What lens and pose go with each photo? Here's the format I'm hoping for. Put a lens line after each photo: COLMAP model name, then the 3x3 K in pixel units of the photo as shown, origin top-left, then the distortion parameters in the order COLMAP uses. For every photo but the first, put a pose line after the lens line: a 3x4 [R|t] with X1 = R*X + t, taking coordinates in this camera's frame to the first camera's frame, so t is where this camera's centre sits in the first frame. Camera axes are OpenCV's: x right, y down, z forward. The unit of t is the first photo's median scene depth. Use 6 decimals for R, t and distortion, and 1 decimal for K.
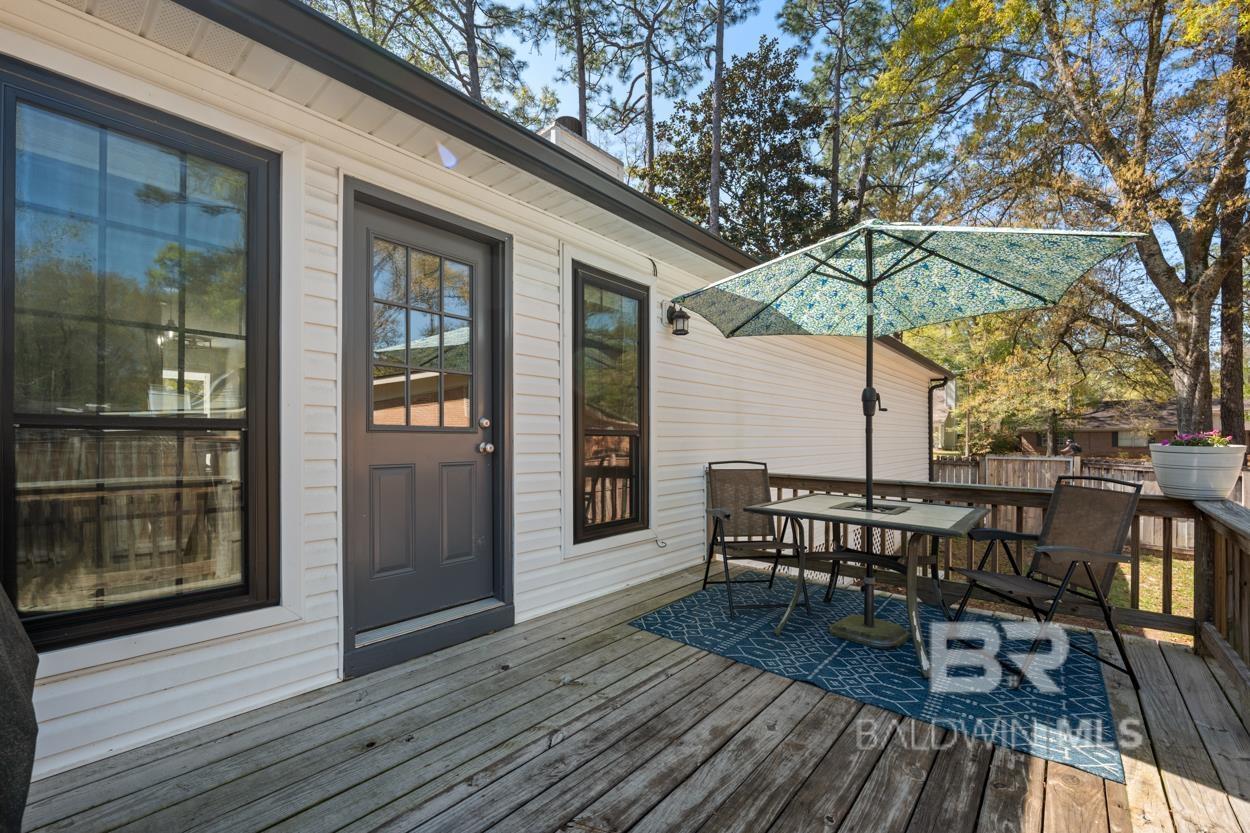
lens RADIAL K [[512.3, 0, 634.6], [0, 512.3, 441.2], [0, 0, 1]] dist [-0.010831, 0.000720]
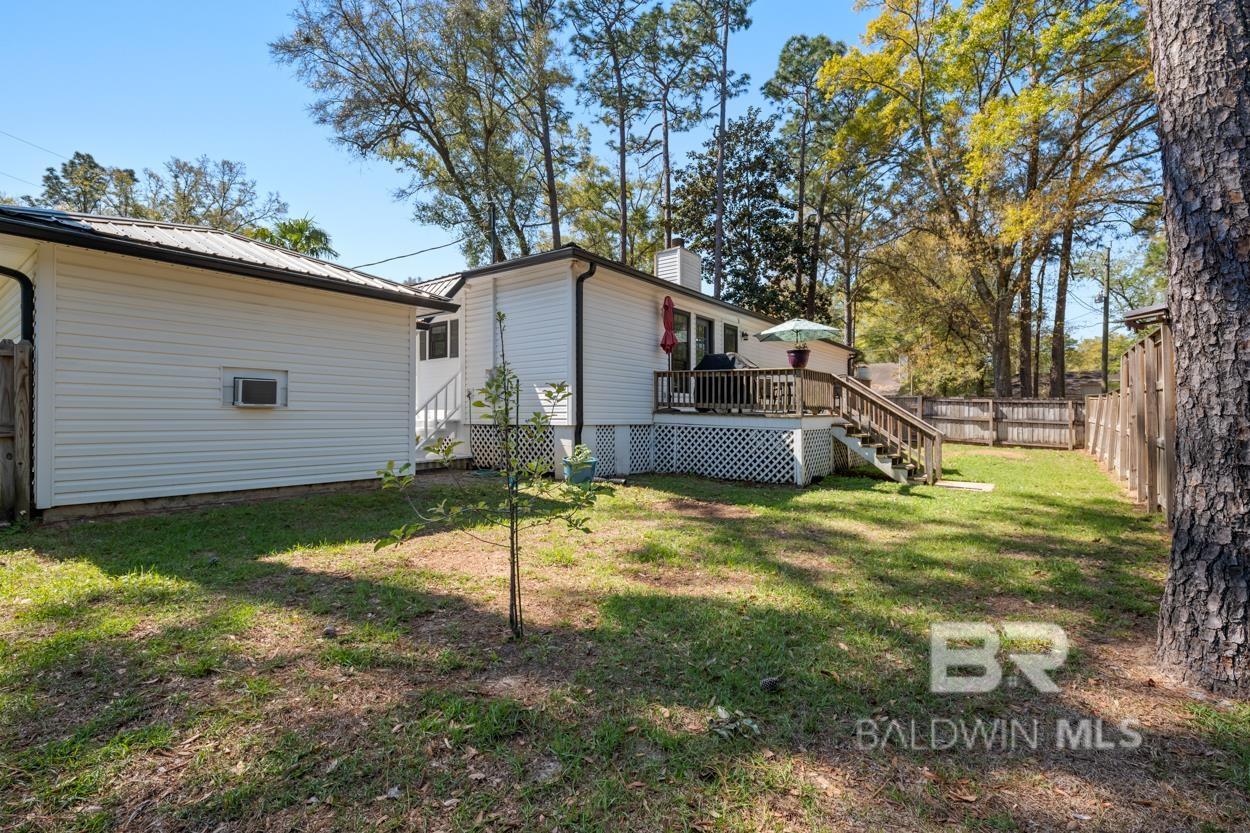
lens RADIAL K [[540.1, 0, 624.4], [0, 540.1, 415.8], [0, 0, 1]] dist [-0.004043, 0.000593]
pose [[0.998882, 0.004524, 0.047057, -0.157631], [-0.004421, 0.999988, -0.002303, 0.053797], [-0.047067, 0.002093, 0.998890, -0.452832]]
